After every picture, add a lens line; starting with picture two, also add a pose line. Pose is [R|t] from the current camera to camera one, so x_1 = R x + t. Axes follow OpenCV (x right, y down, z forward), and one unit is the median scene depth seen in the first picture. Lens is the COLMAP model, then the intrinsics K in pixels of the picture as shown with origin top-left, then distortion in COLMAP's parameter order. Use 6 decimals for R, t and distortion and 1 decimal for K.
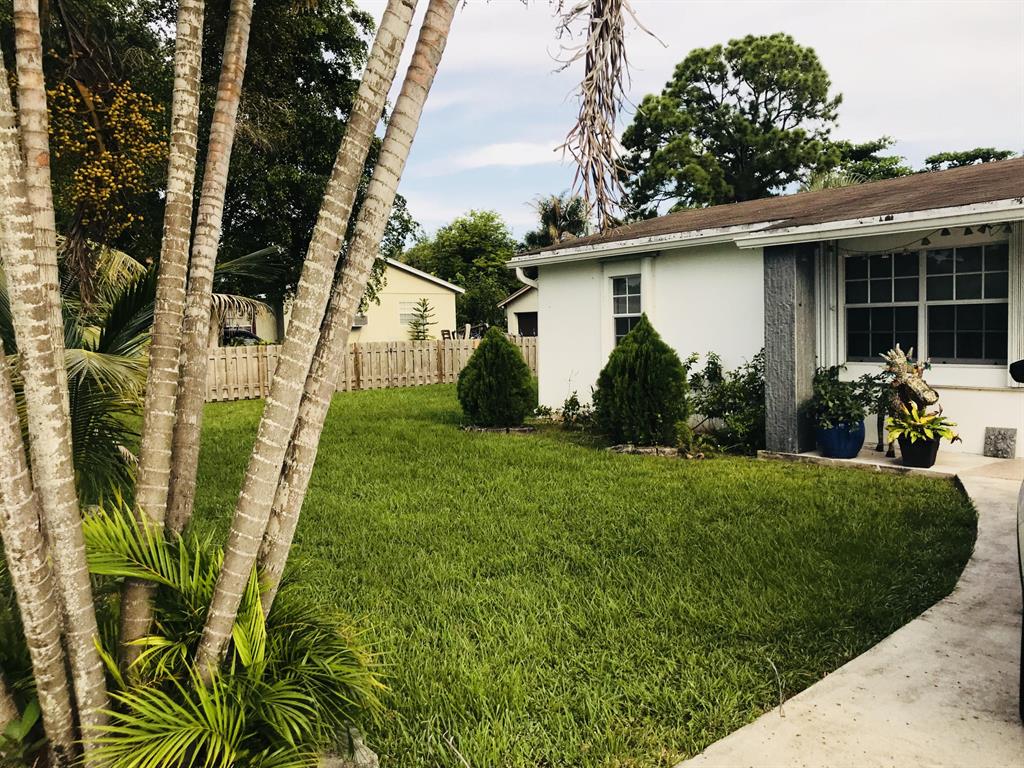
lens RADIAL K [[832.5, 0, 513.1], [0, 832.5, 380.6], [0, 0, 1]] dist [0.005511, 0.006464]
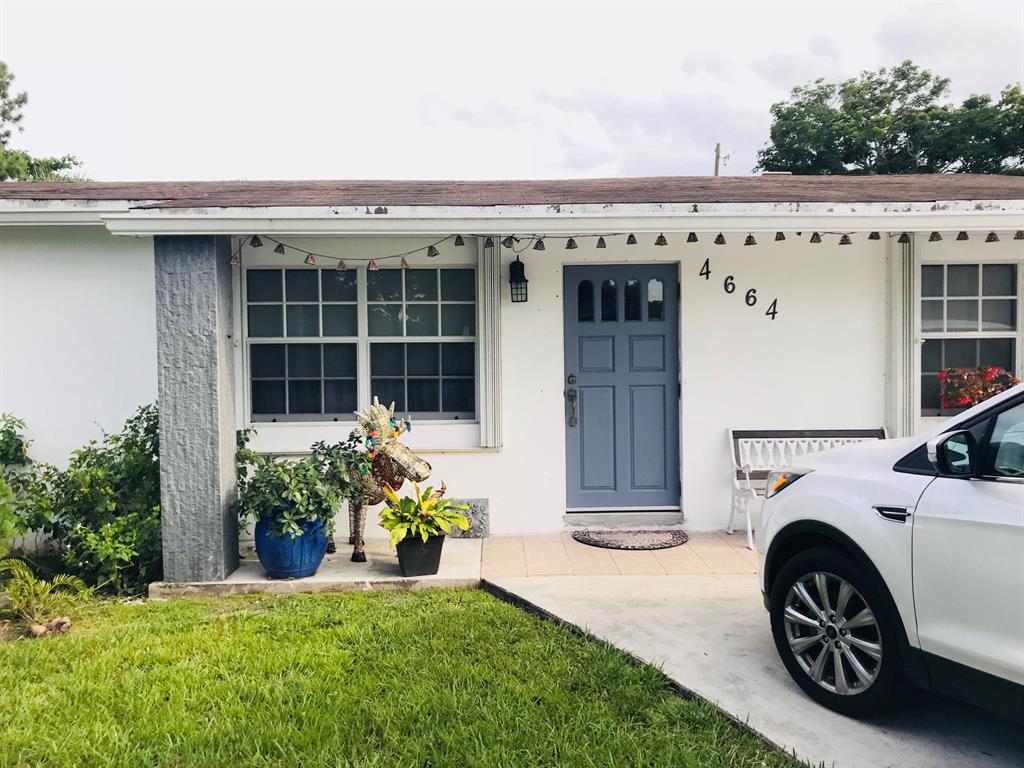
lens RADIAL K [[847.4, 0, 514.3], [0, 847.4, 369.3], [0, 0, 1]] dist [0.007009, -0.000325]
pose [[0.594677, -0.001064, 0.803964, -0.030270], [0.049547, 0.998147, -0.035328, -0.033535], [-0.802436, 0.060843, 0.593628, 0.453328]]
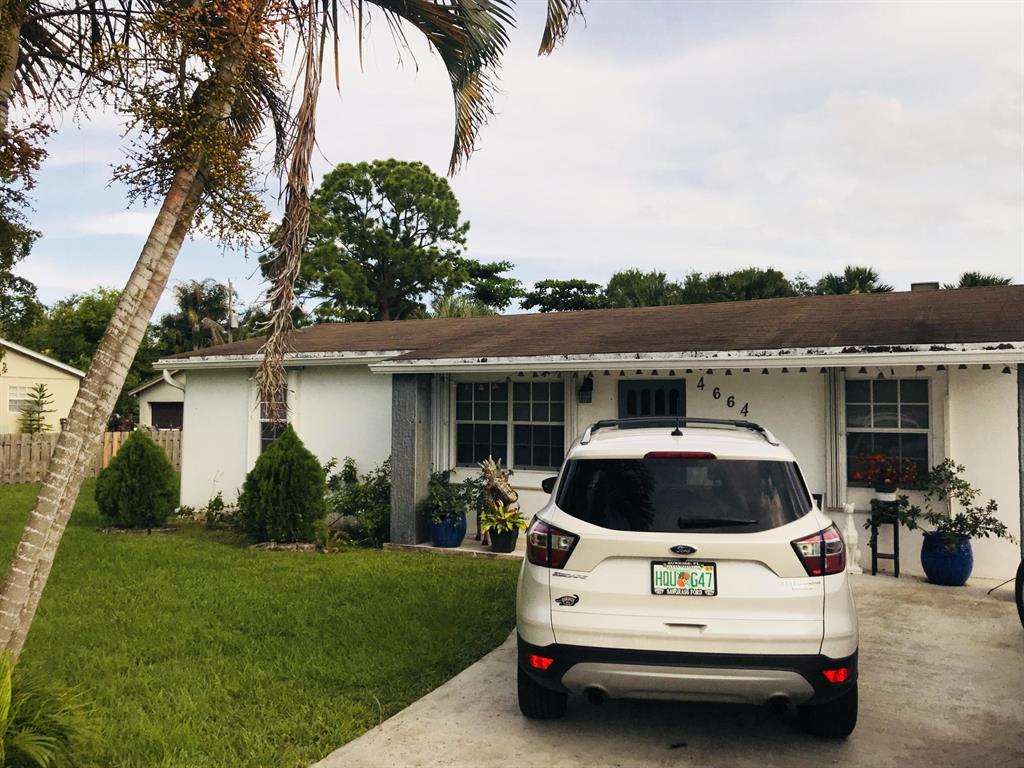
lens RADIAL K [[829.1, 0, 515.5], [0, 829.1, 366.3], [0, 0, 1]] dist [0.052831, -0.108550]
pose [[0.910253, 0.053016, 0.410645, -0.035668], [-0.002229, 0.992382, -0.123180, -0.020993], [-0.414047, 0.111210, 0.903436, -0.178095]]
